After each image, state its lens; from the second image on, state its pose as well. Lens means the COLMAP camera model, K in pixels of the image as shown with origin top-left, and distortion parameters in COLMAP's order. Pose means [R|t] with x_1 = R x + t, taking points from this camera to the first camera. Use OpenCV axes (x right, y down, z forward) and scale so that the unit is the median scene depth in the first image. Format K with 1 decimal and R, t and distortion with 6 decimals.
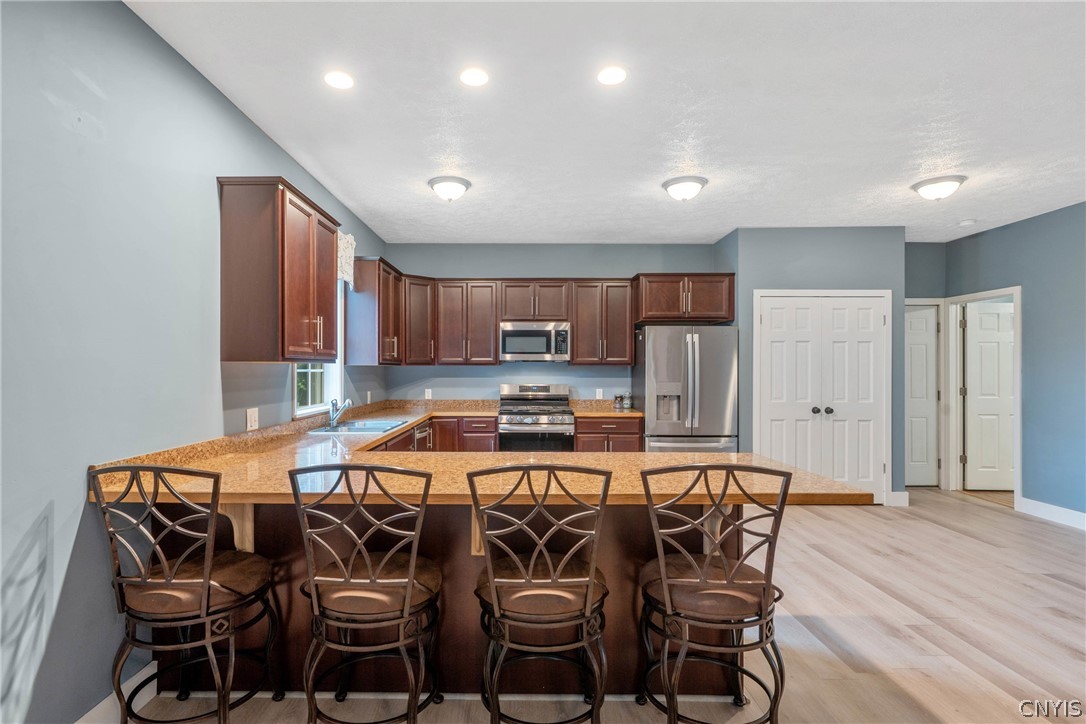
lens RADIAL K [[539.5, 0, 513.7], [0, 539.5, 373.6], [0, 0, 1]] dist [-0.001978, 0.002719]
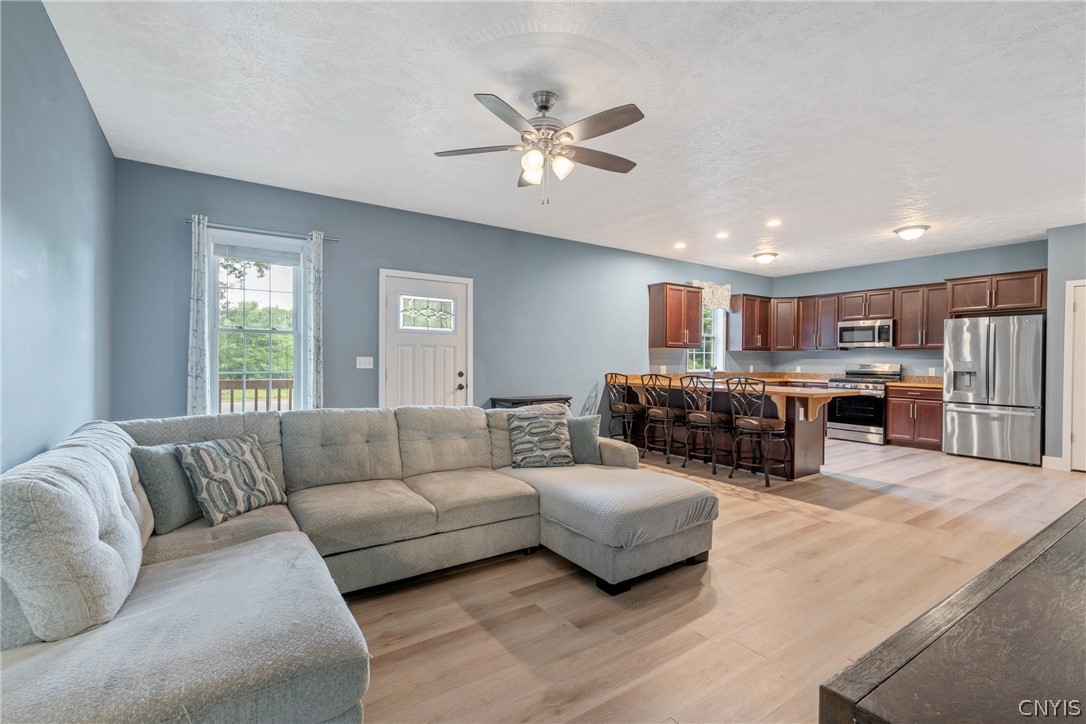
lens RADIAL K [[495.3, 0, 532.6], [0, 495.3, 362.4], [0, 0, 1]] dist [-0.009151, 0.004980]
pose [[0.582954, 0.009048, -0.812455, 0.637985], [-0.014395, 0.999896, 0.000807, 0.031590], [0.812377, 0.011225, 0.583024, -0.533887]]
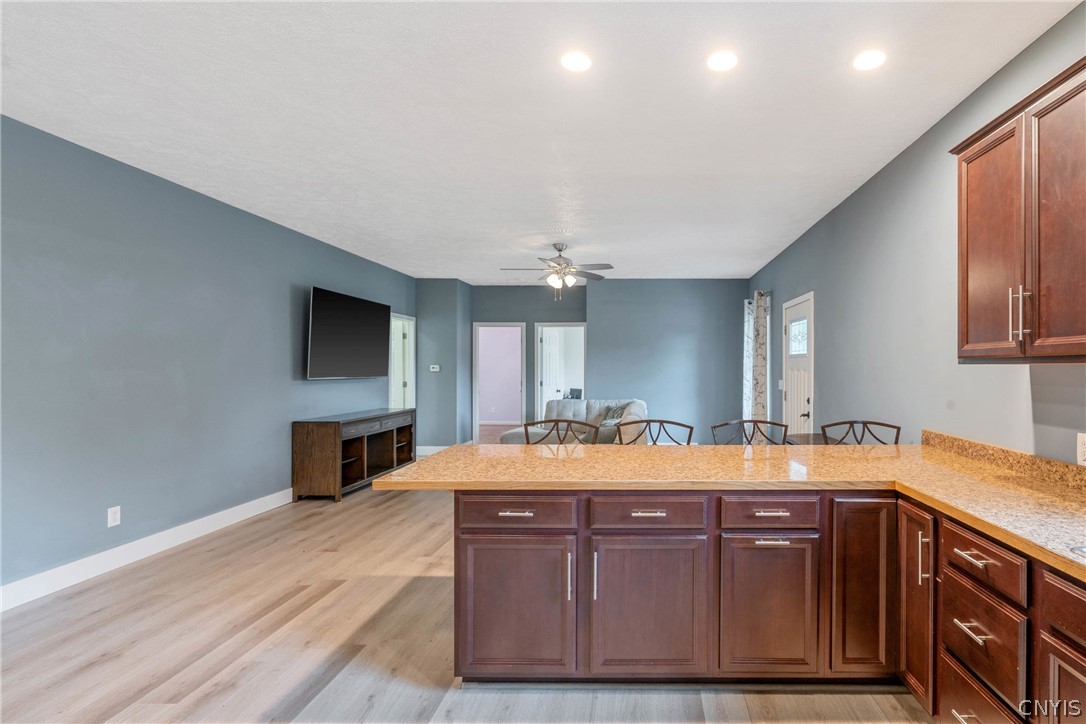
lens RADIAL K [[531.5, 0, 649.9], [0, 531.5, 368.4], [0, 0, 1]] dist [-0.002924, 0.001318]
pose [[-0.999668, -0.001664, -0.025698, 0.037339], [-0.001956, 0.999934, 0.011327, -0.012282], [0.025678, 0.011373, -0.999606, 0.937855]]
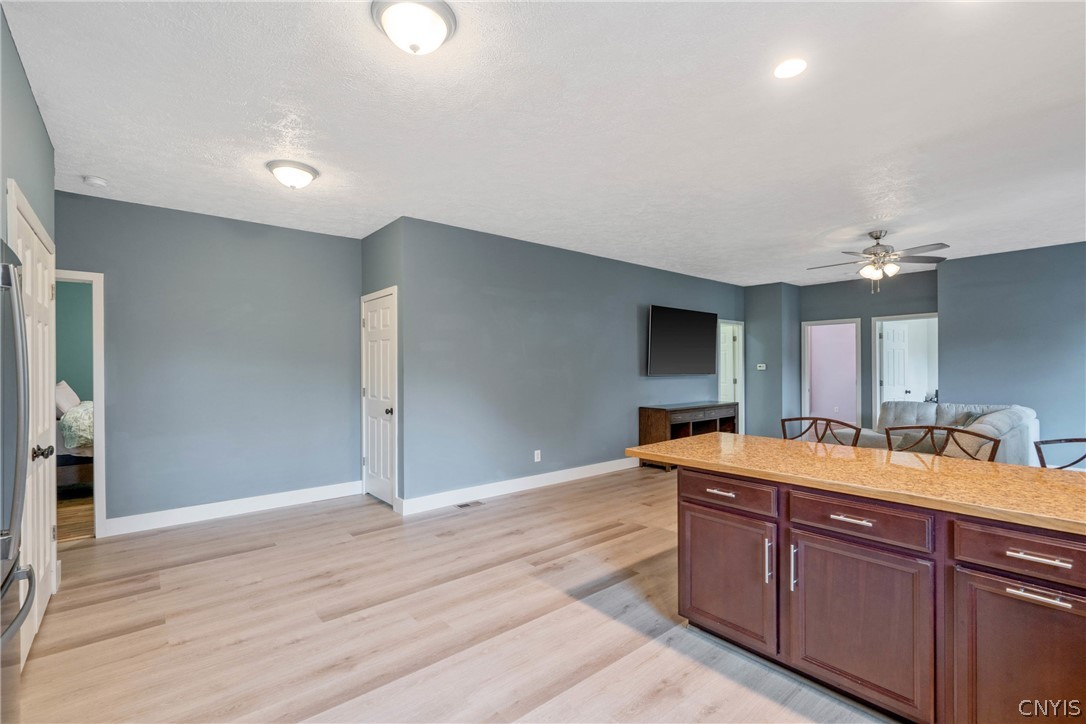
lens RADIAL K [[495.3, 0, 535.9], [0, 495.3, 364.7], [0, 0, 1]] dist [-0.009151, 0.004980]
pose [[-0.652529, 0.004633, 0.757749, -0.093742], [0.009785, 0.999949, 0.002312, -0.011662], [-0.757700, 0.008923, -0.652541, 0.937431]]
